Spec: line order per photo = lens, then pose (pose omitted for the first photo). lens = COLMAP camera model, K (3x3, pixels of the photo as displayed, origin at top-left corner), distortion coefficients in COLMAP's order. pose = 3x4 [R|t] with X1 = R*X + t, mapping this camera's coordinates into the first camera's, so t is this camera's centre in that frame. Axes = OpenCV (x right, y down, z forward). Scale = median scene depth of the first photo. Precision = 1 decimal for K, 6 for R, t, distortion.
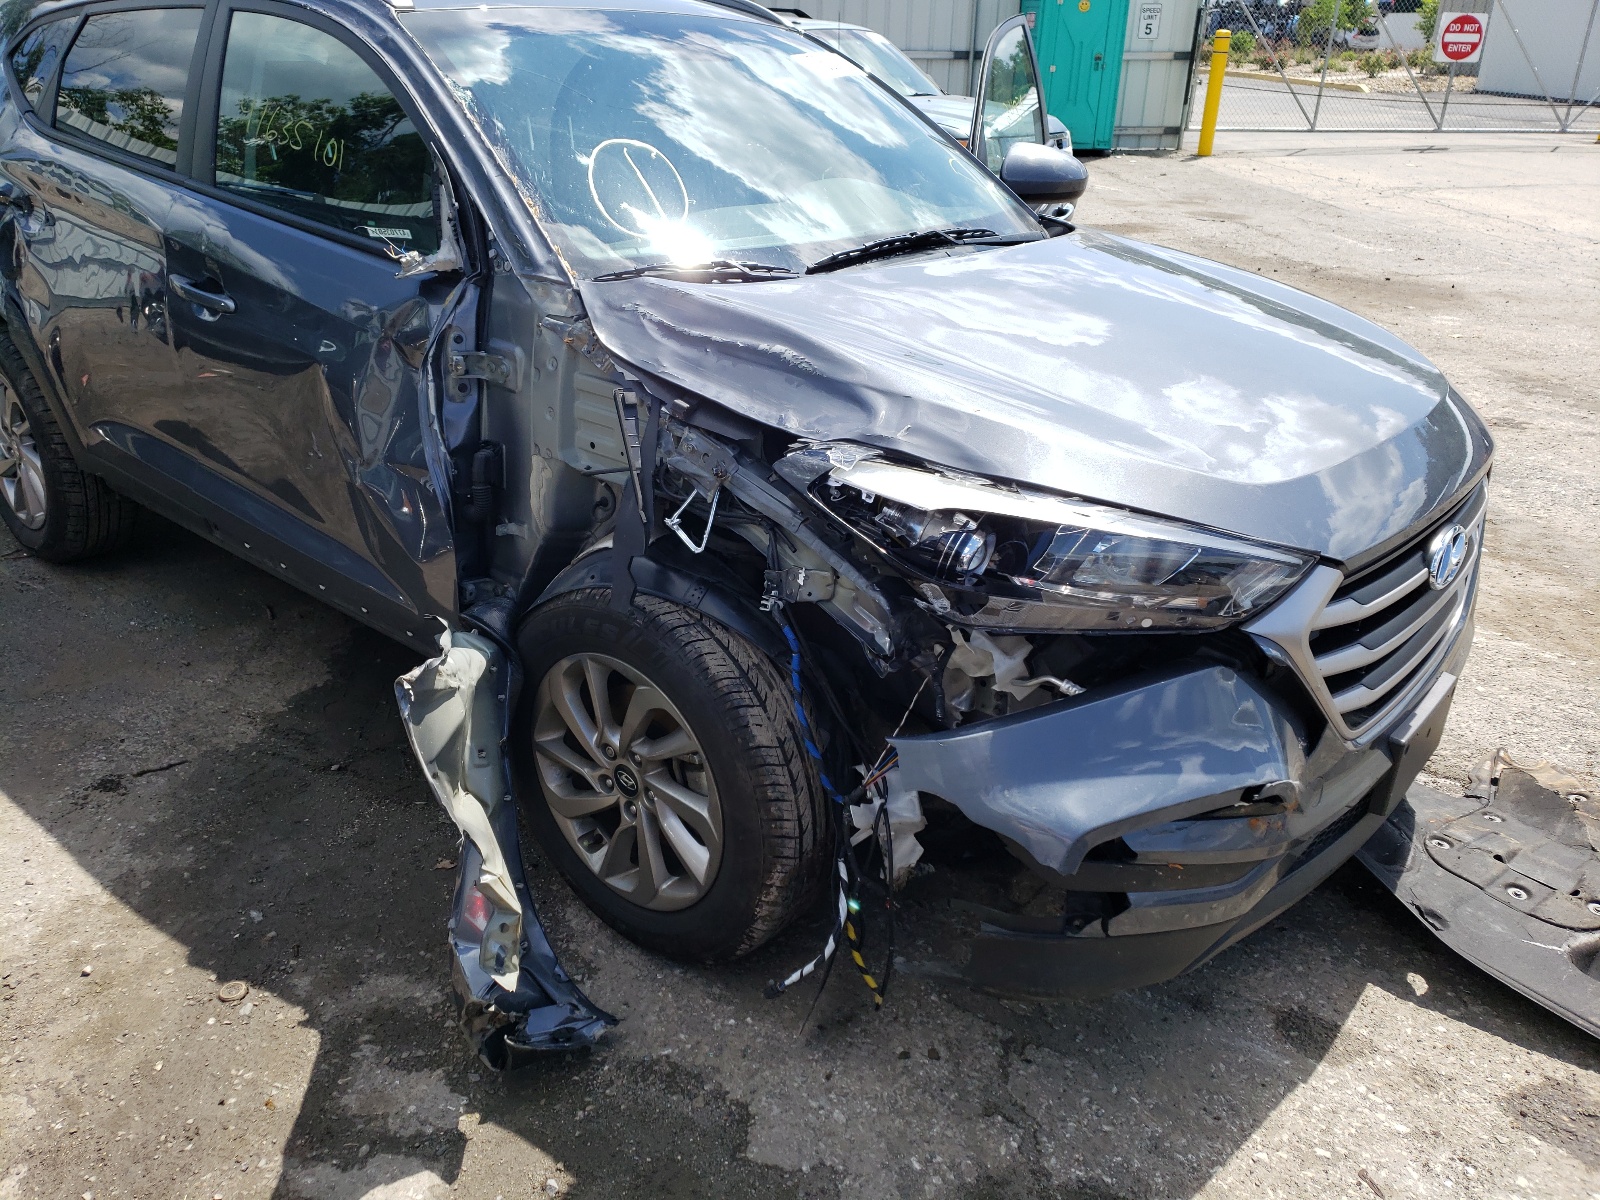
lens RADIAL K [[1229.4, 0, 803.0], [0, 1229.4, 564.8], [0, 0, 1]] dist [0.003833, 0.038952]
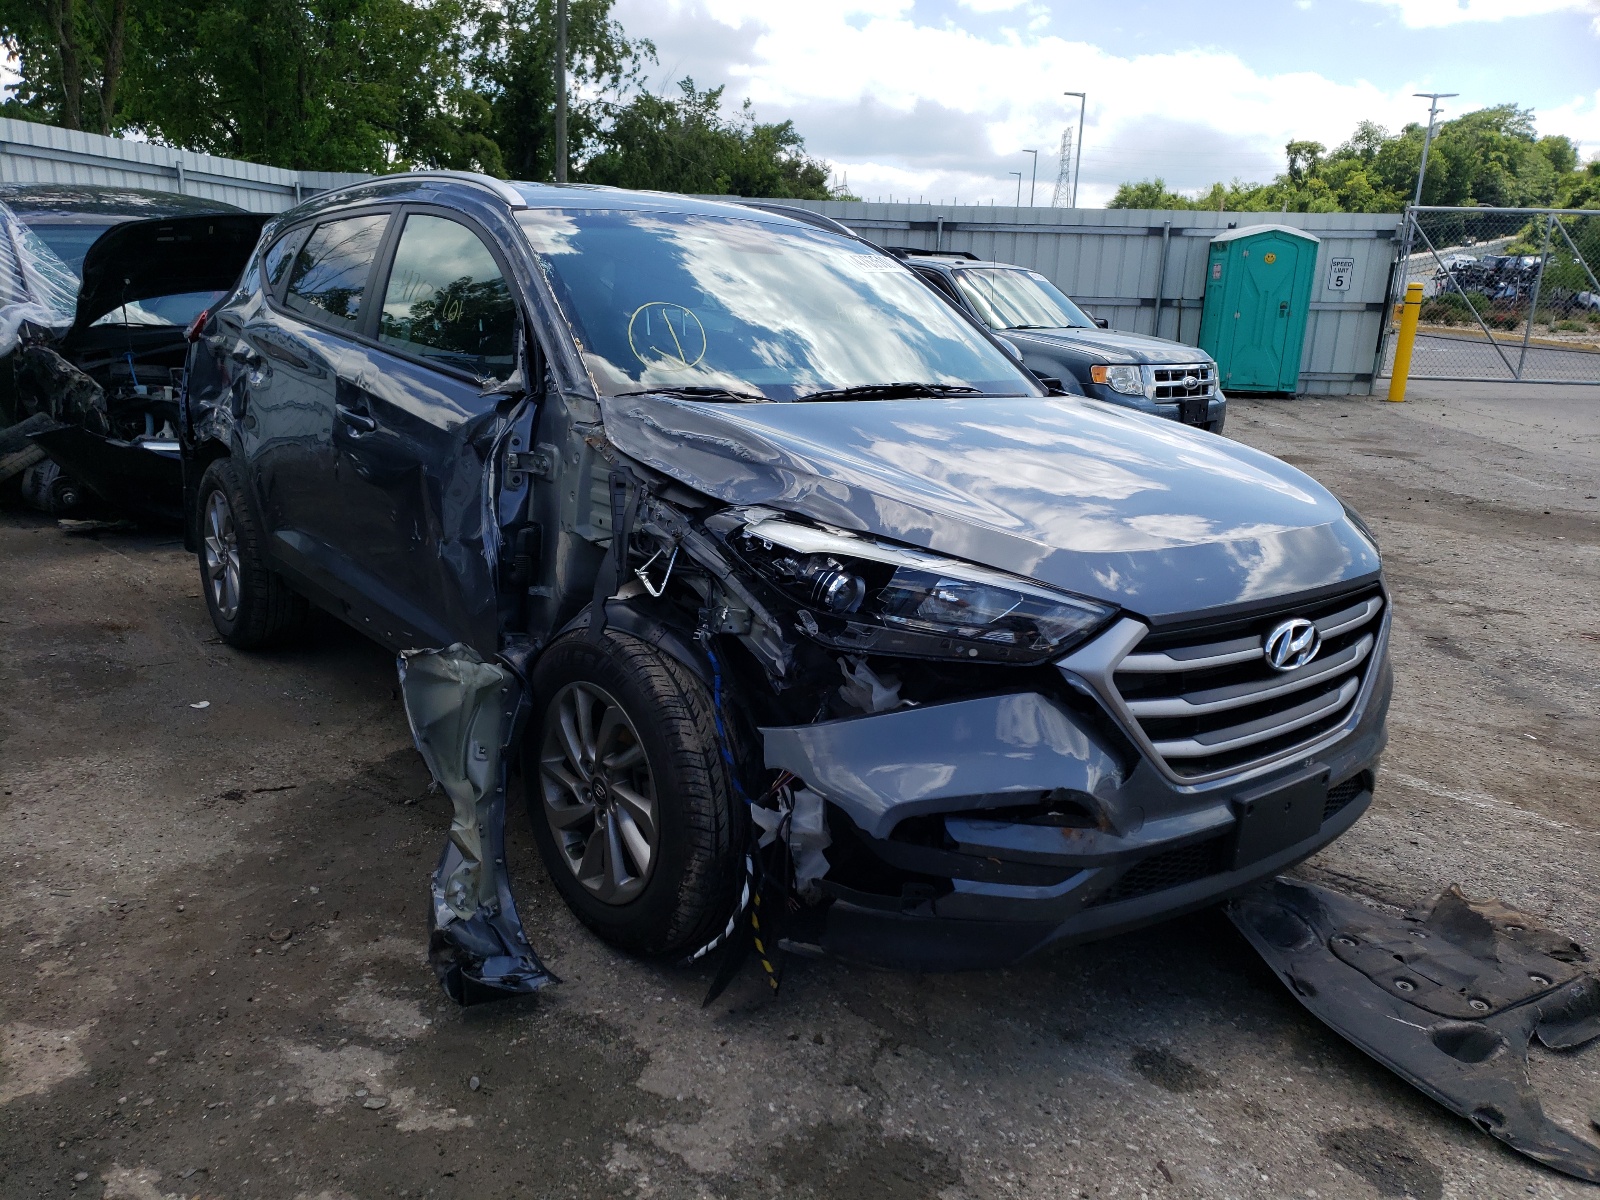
lens RADIAL K [[1219.2, 0, 800.0], [0, 1219.2, 600.0], [0, 0, 1]] dist [0.026500, 0.001814]
pose [[0.984755, 0.056115, -0.164647, 0.259216], [-0.081200, 0.985373, -0.149819, 0.164383], [0.153831, 0.160905, 0.974908, -0.199472]]
